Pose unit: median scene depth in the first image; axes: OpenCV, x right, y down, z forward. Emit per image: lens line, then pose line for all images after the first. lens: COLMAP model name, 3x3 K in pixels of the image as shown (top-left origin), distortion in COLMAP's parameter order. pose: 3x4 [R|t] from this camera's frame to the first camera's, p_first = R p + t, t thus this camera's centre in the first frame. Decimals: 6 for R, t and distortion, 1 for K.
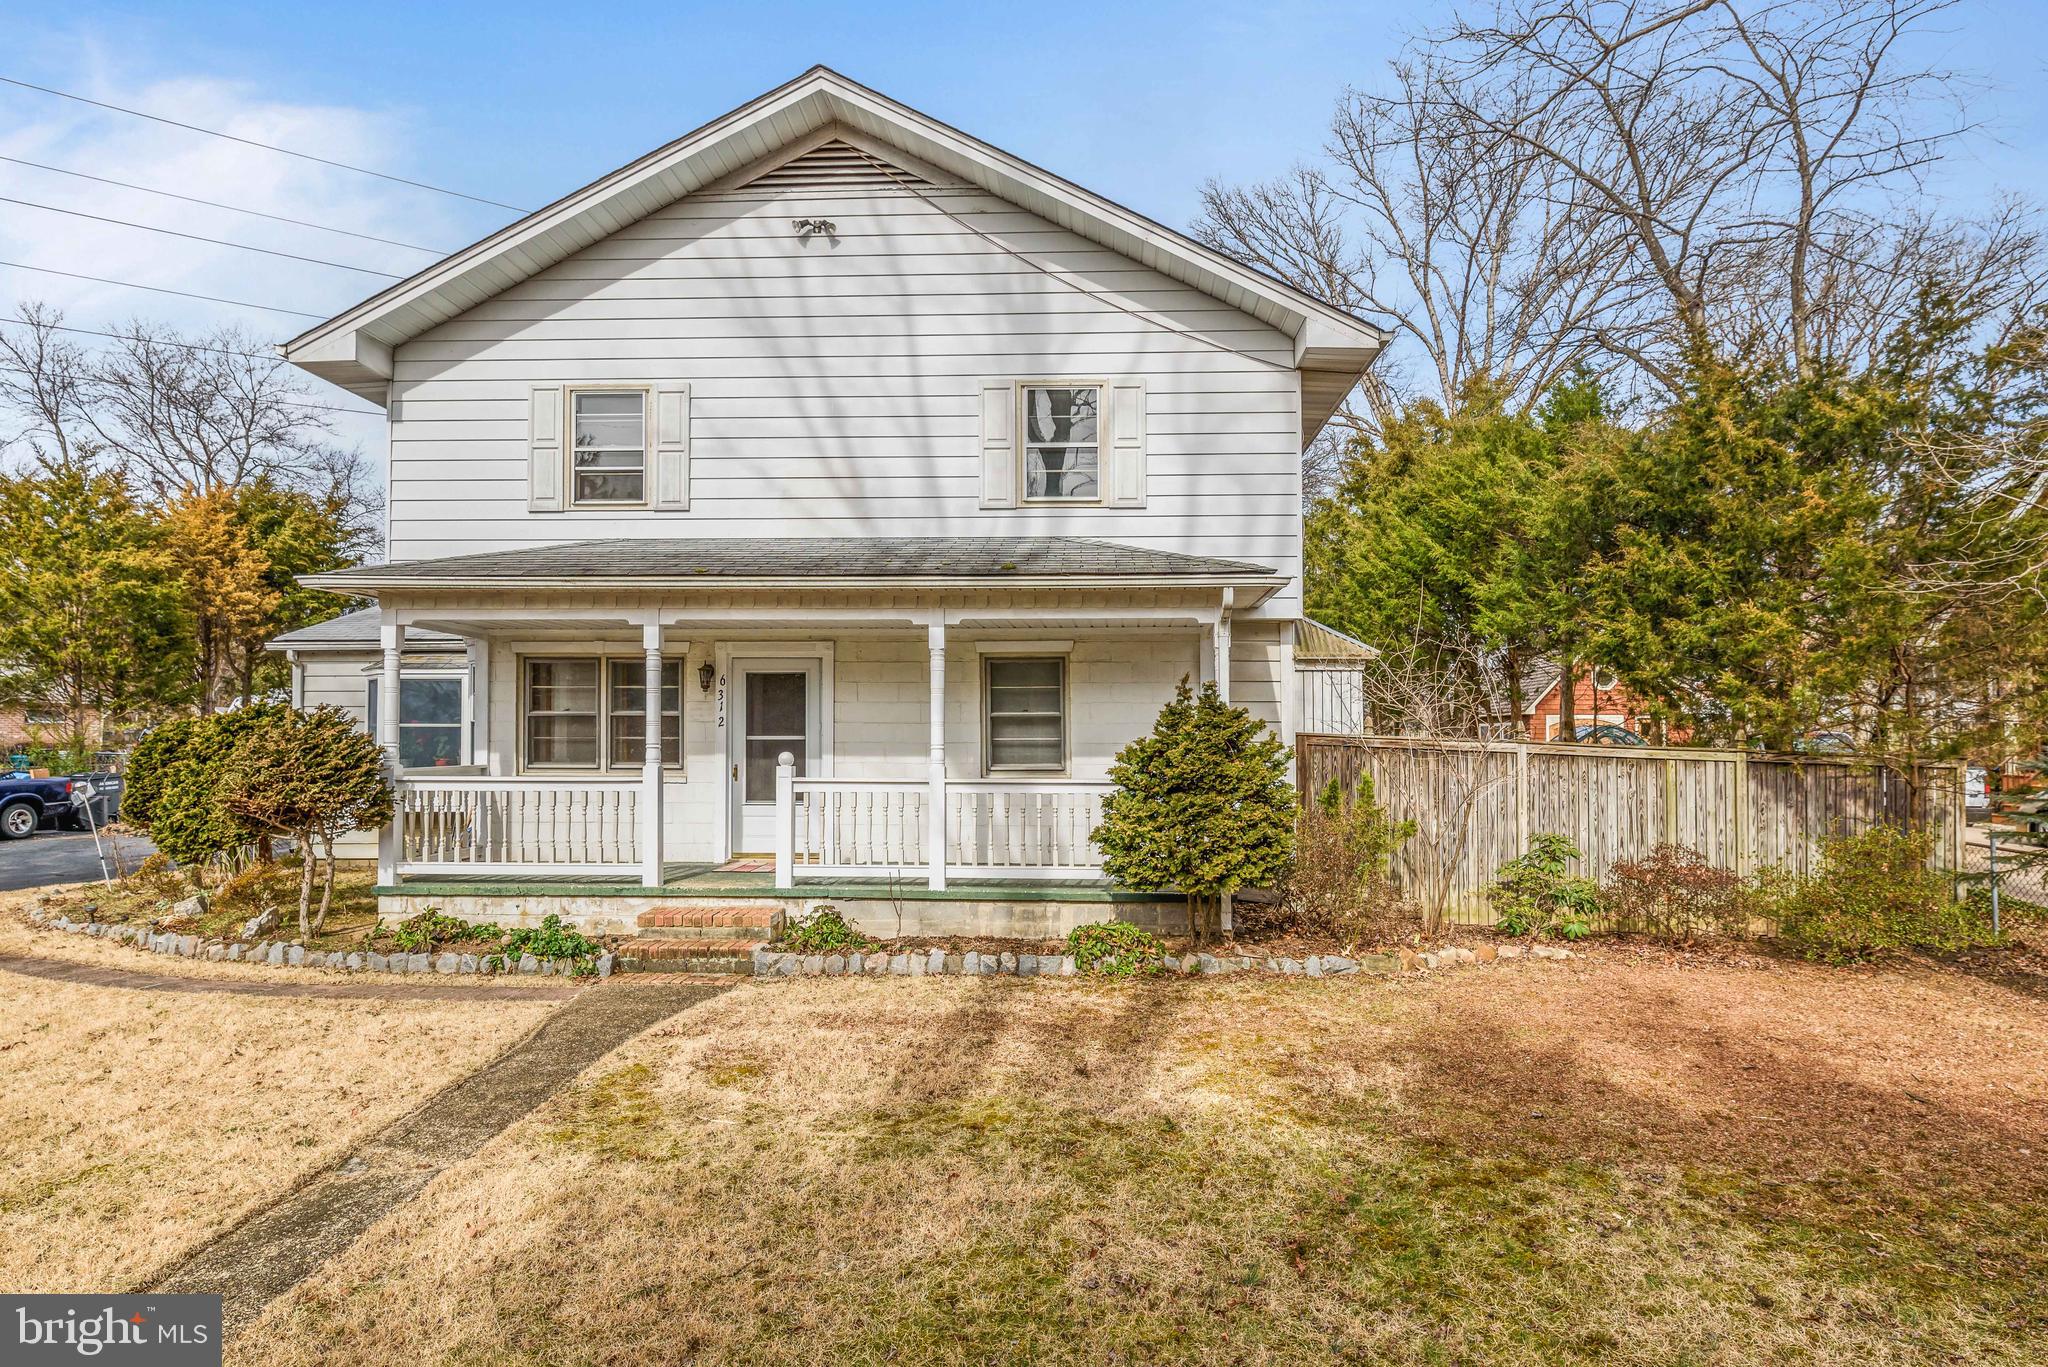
lens RADIAL K [[1085.6, 0, 1123.1], [0, 1085.6, 712.9], [0, 0, 1]] dist [0.001877, 0.000676]
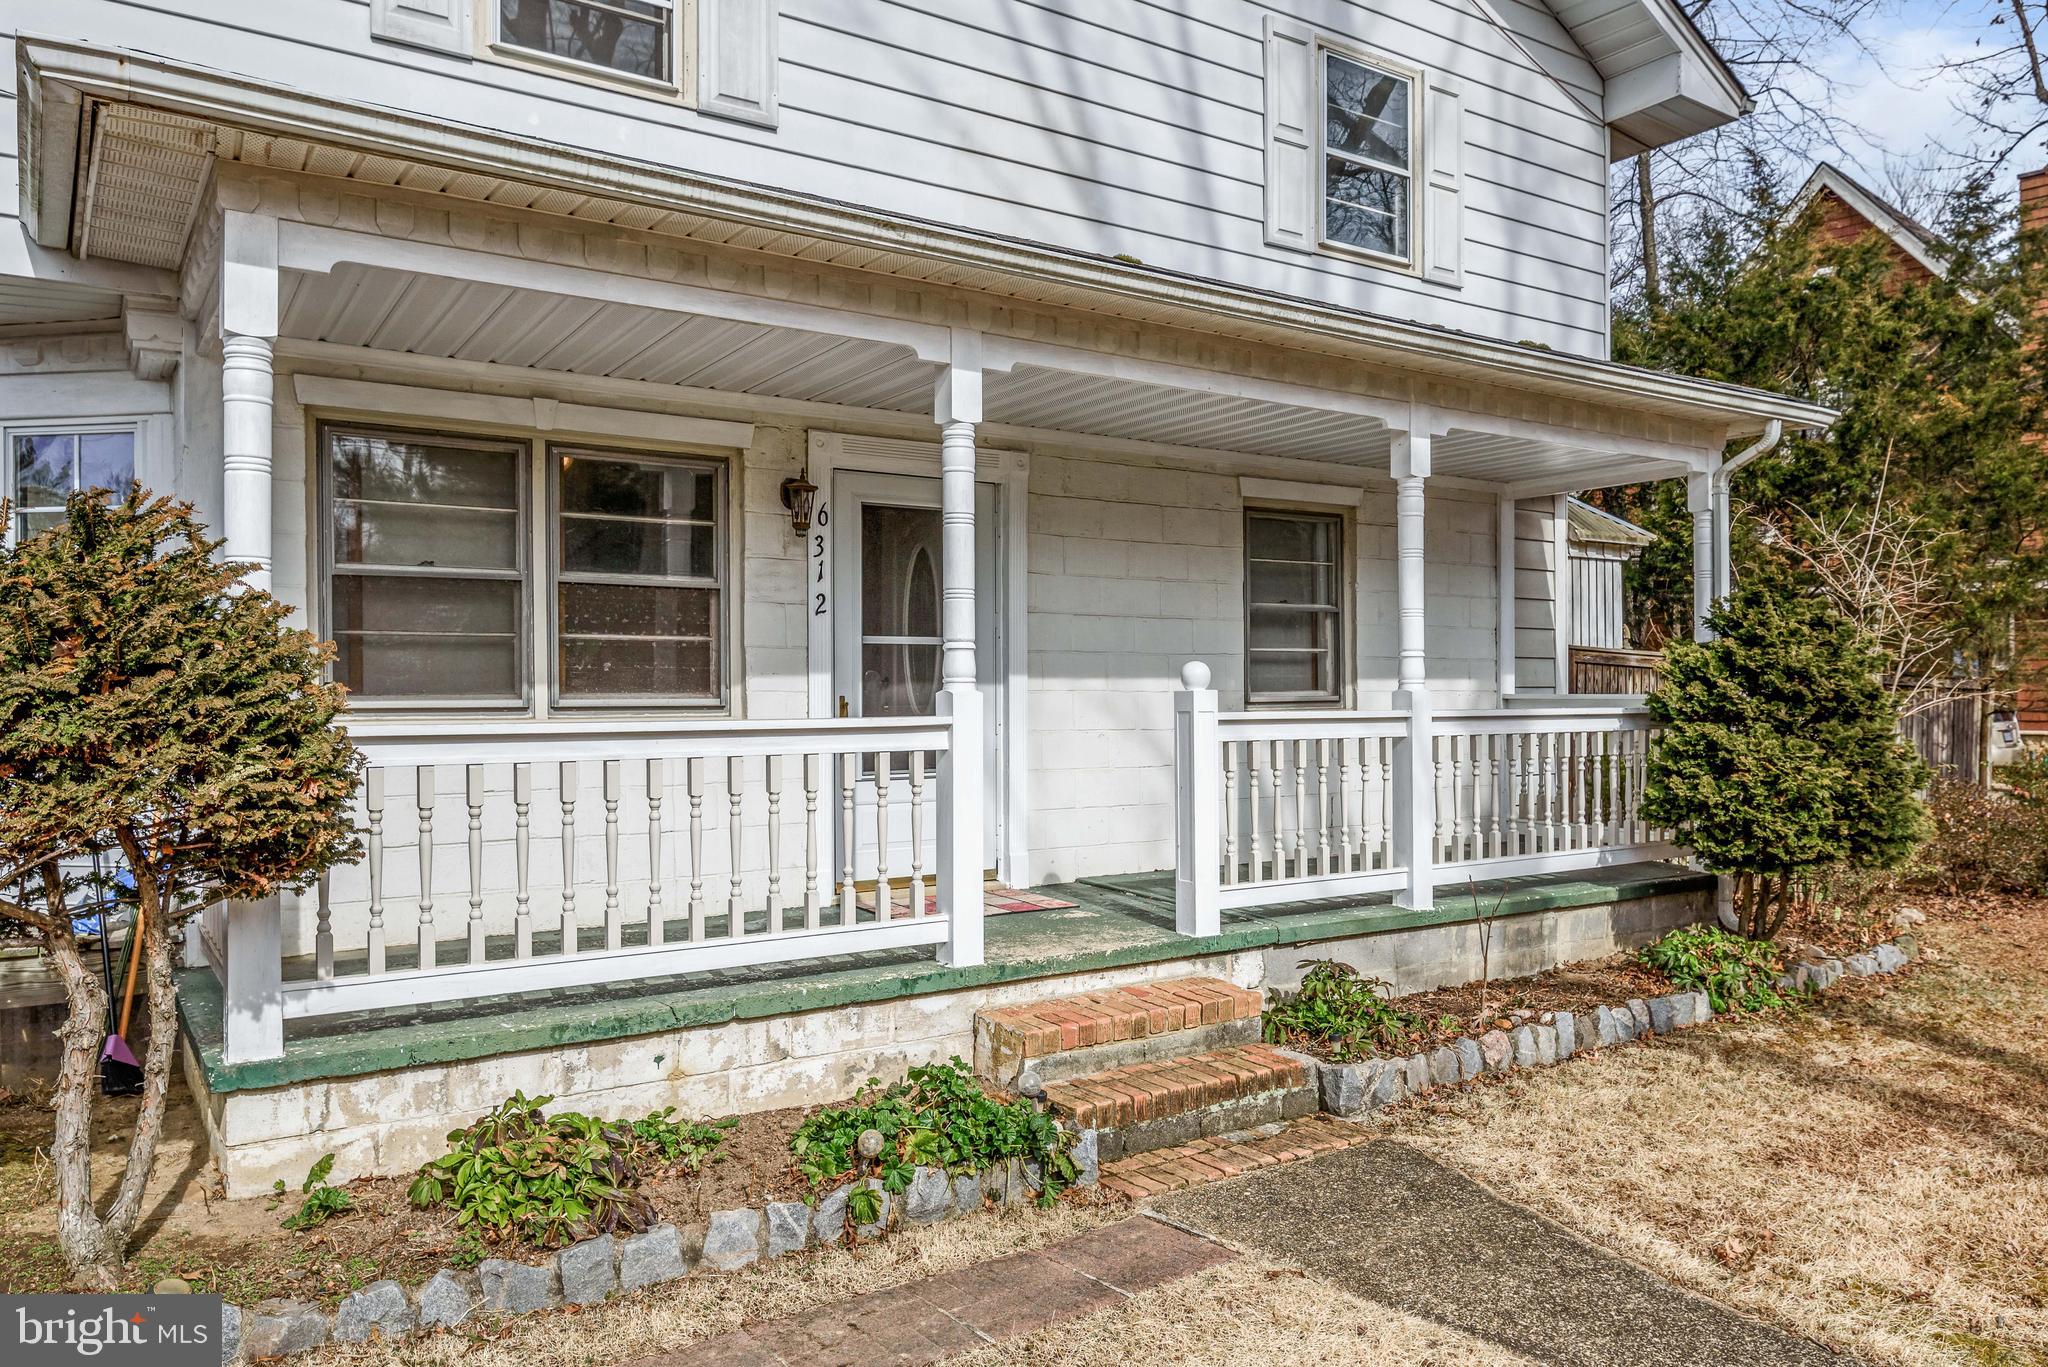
lens RADIAL K [[1405.3, 0, 1011.2], [0, 1405.3, 685.3], [0, 0, 1]] dist [0.006876, -0.002665]
pose [[0.806611, -0.001422, 0.591081, -0.675334], [-0.009908, 0.999824, 0.015927, 0.033533], [-0.590999, -0.018703, 0.806455, 0.476442]]
